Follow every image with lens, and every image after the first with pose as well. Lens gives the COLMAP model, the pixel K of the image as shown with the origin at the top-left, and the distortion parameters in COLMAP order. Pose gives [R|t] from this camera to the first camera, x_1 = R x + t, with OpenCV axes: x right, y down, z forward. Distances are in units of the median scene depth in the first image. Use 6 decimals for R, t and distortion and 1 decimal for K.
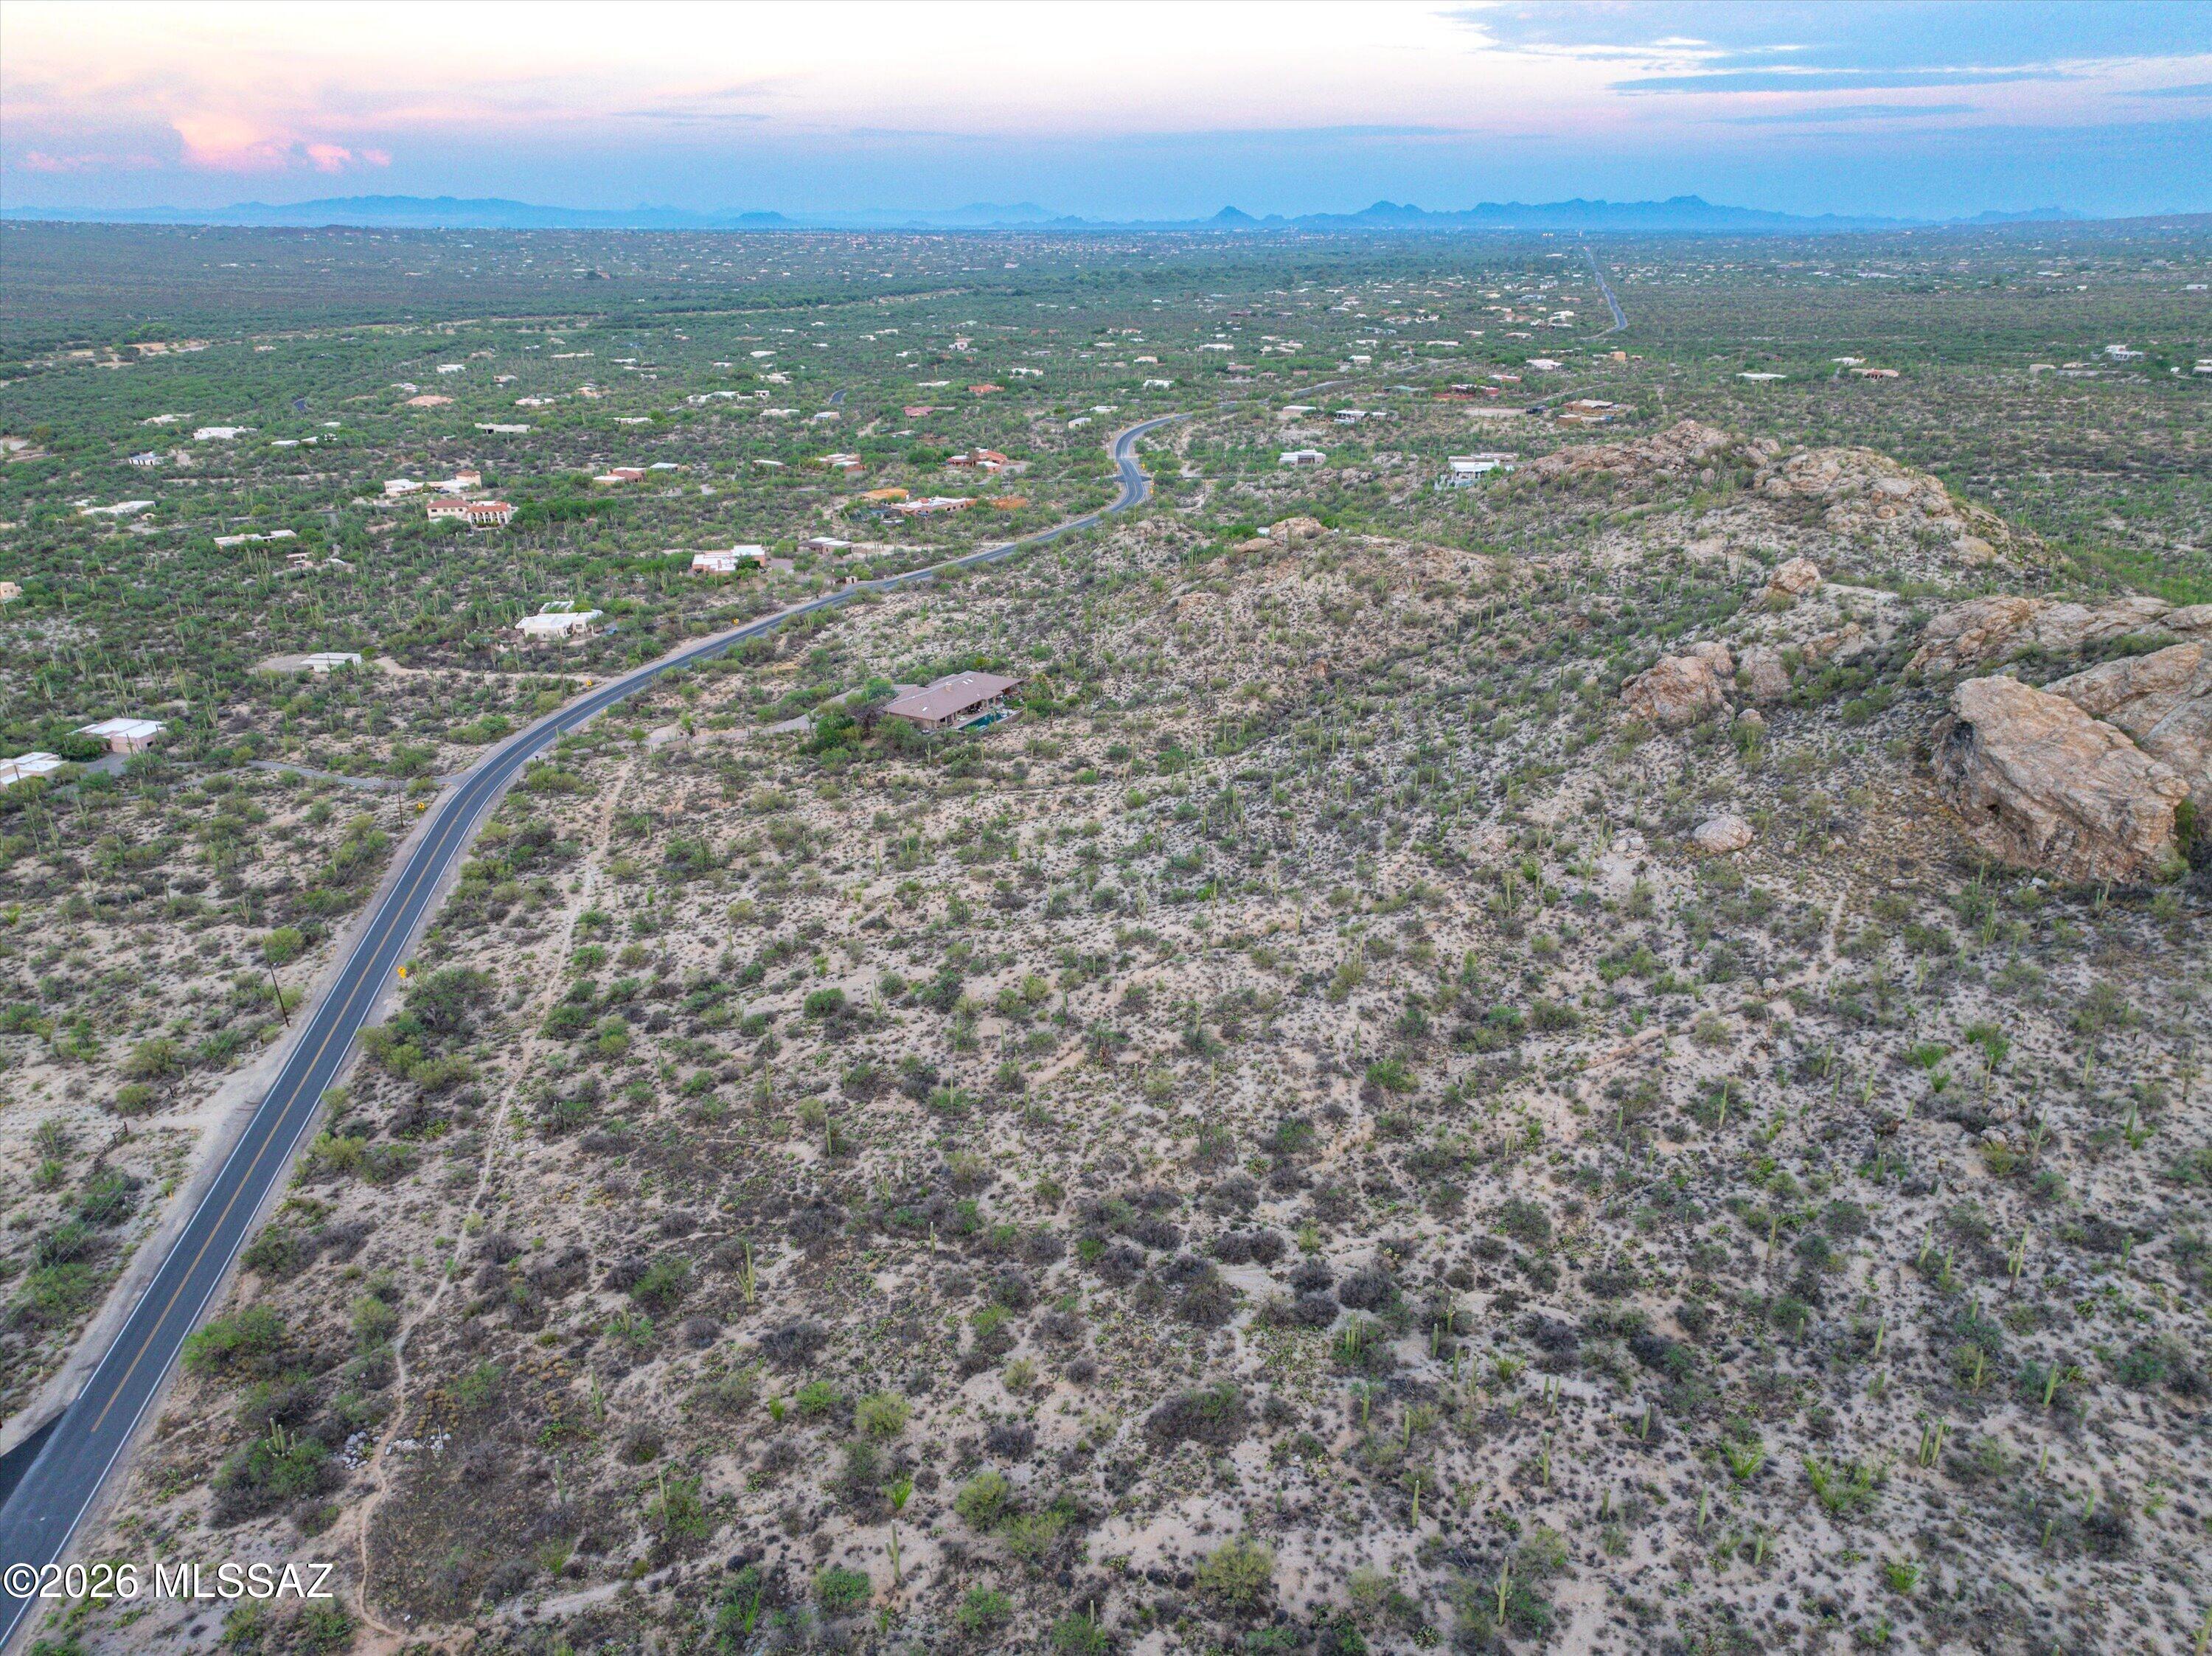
lens RADIAL K [[1536.8, 0, 1103.3], [0, 1536.8, 832.1], [0, 0, 1]] dist [-0.015068, 0.041439]
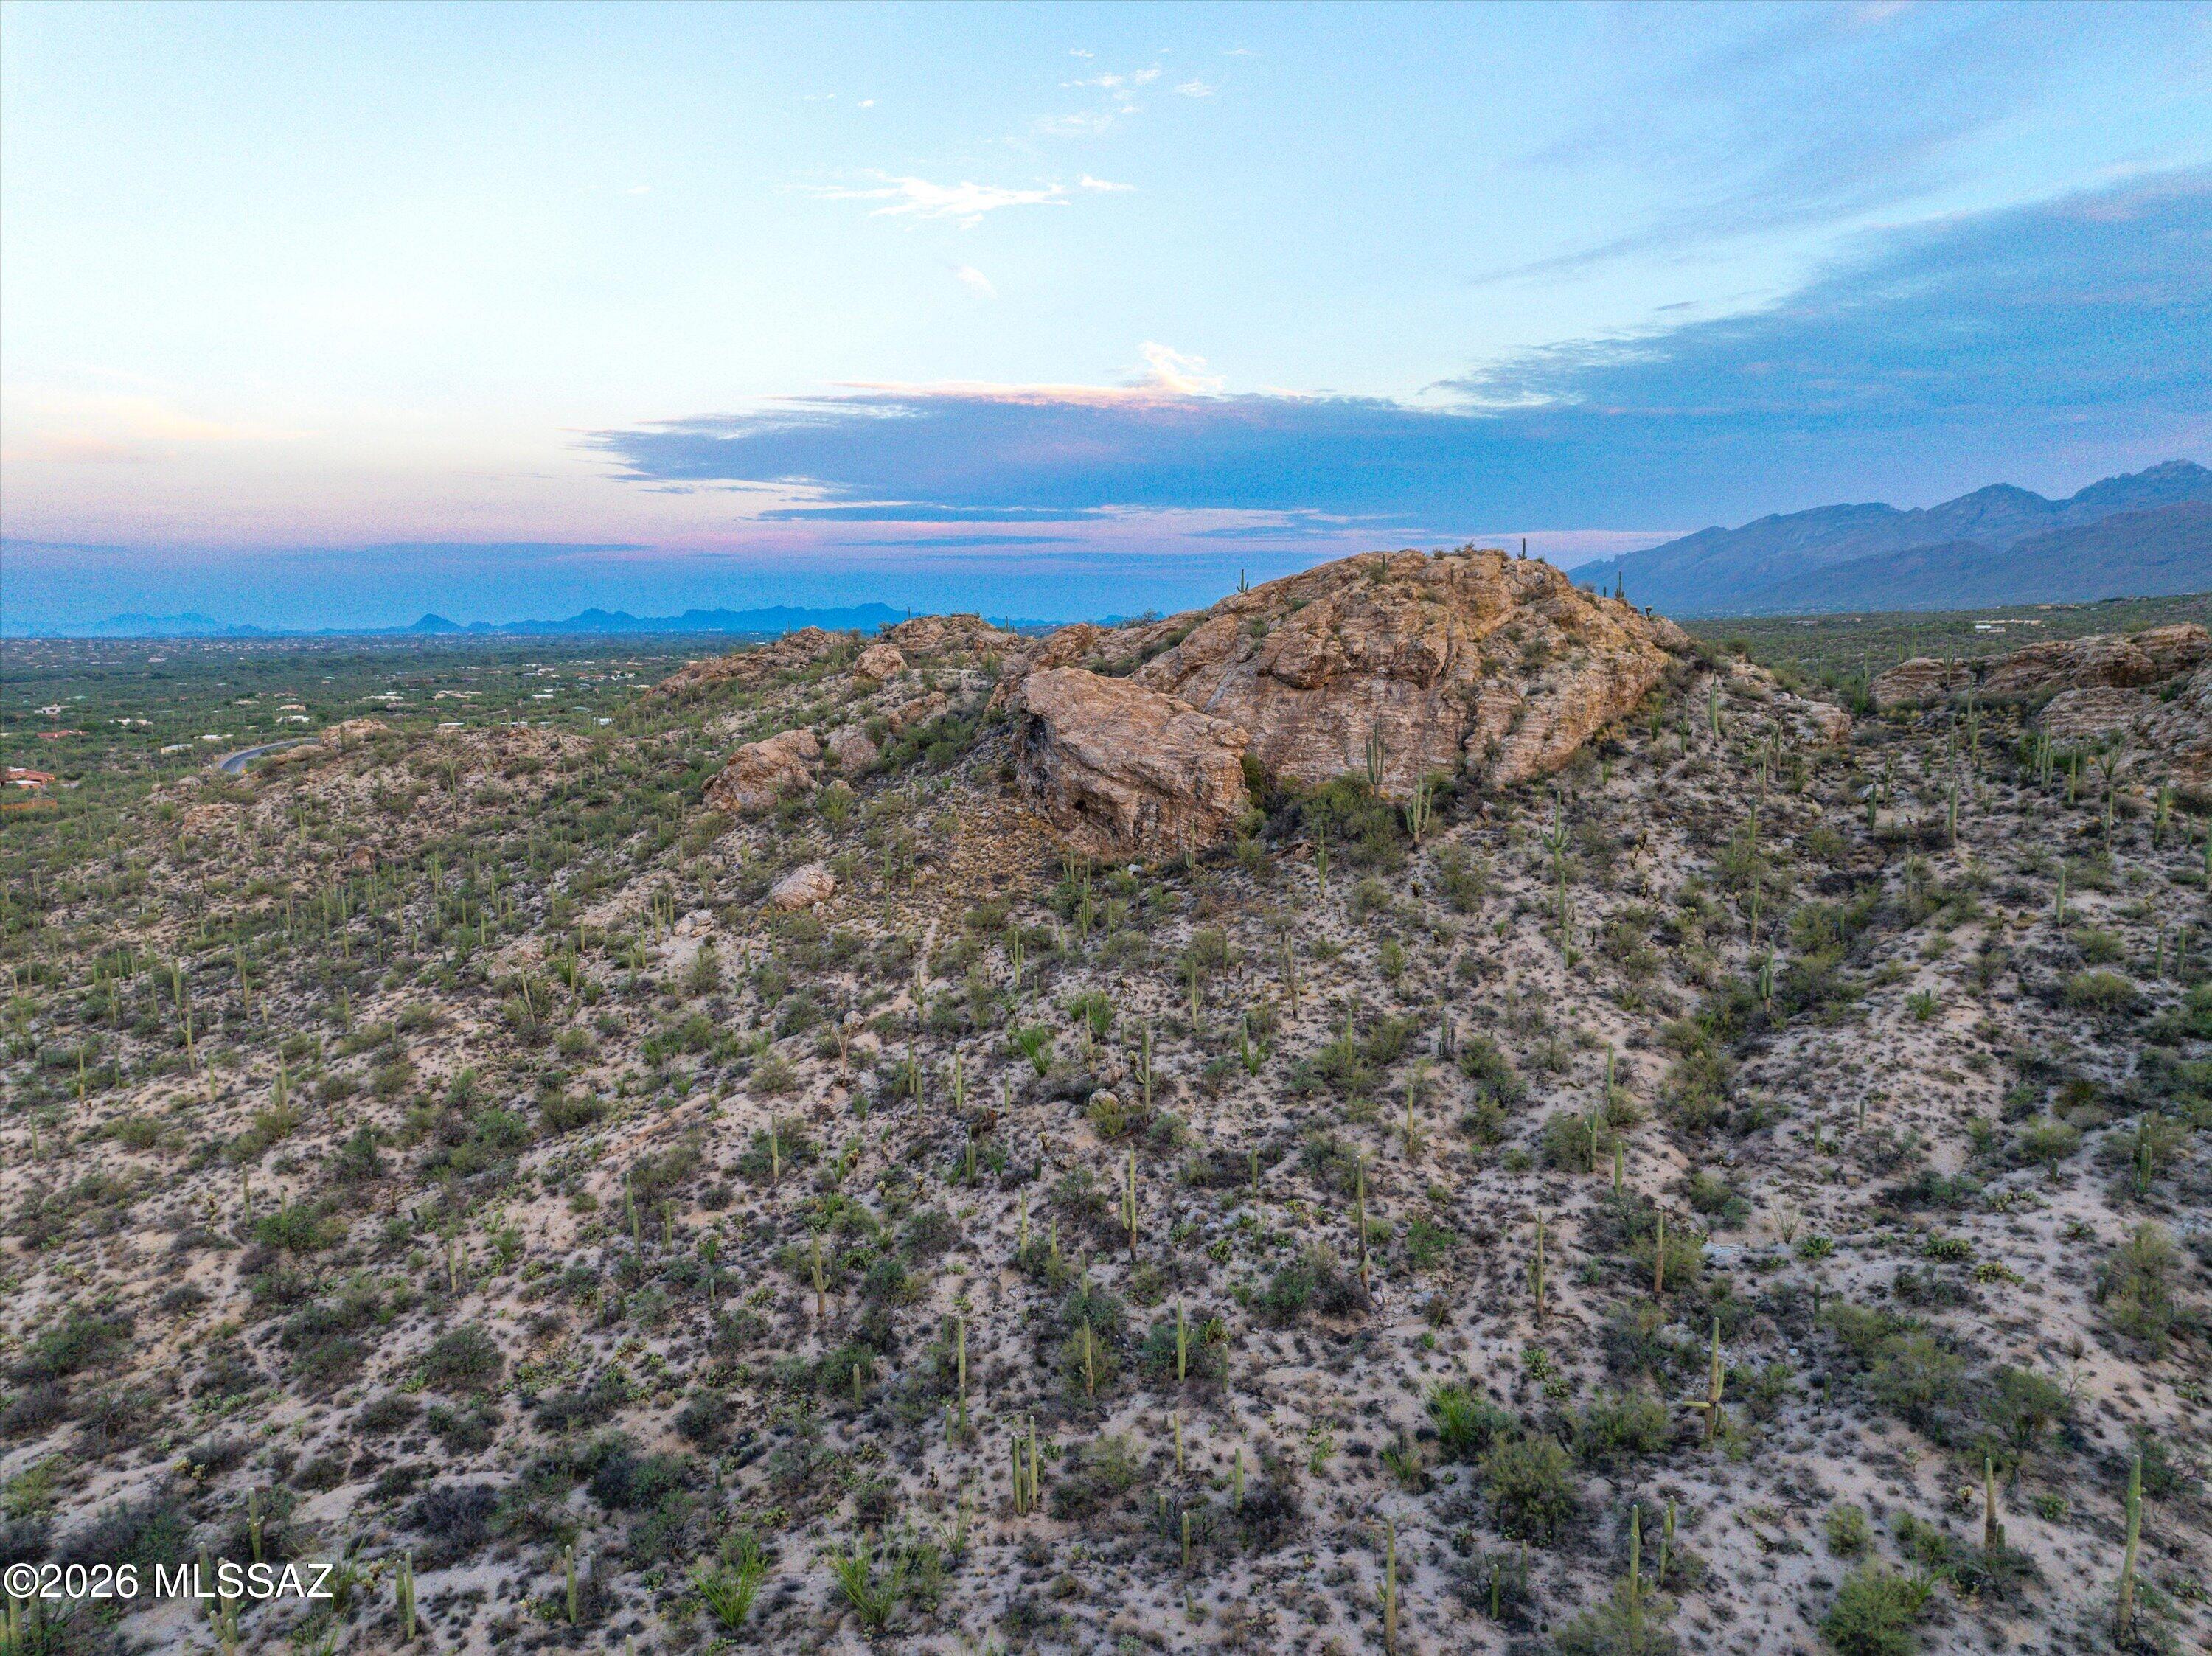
lens RADIAL K [[1536.8, 0, 1103.3], [0, 1536.8, 832.1], [0, 0, 1]] dist [-0.015068, 0.041439]
pose [[0.885765, -0.074190, 0.458165, 0.228186], [0.183750, 0.962540, -0.199379, 0.211233], [-0.426210, 0.260791, 0.866217, 0.290501]]
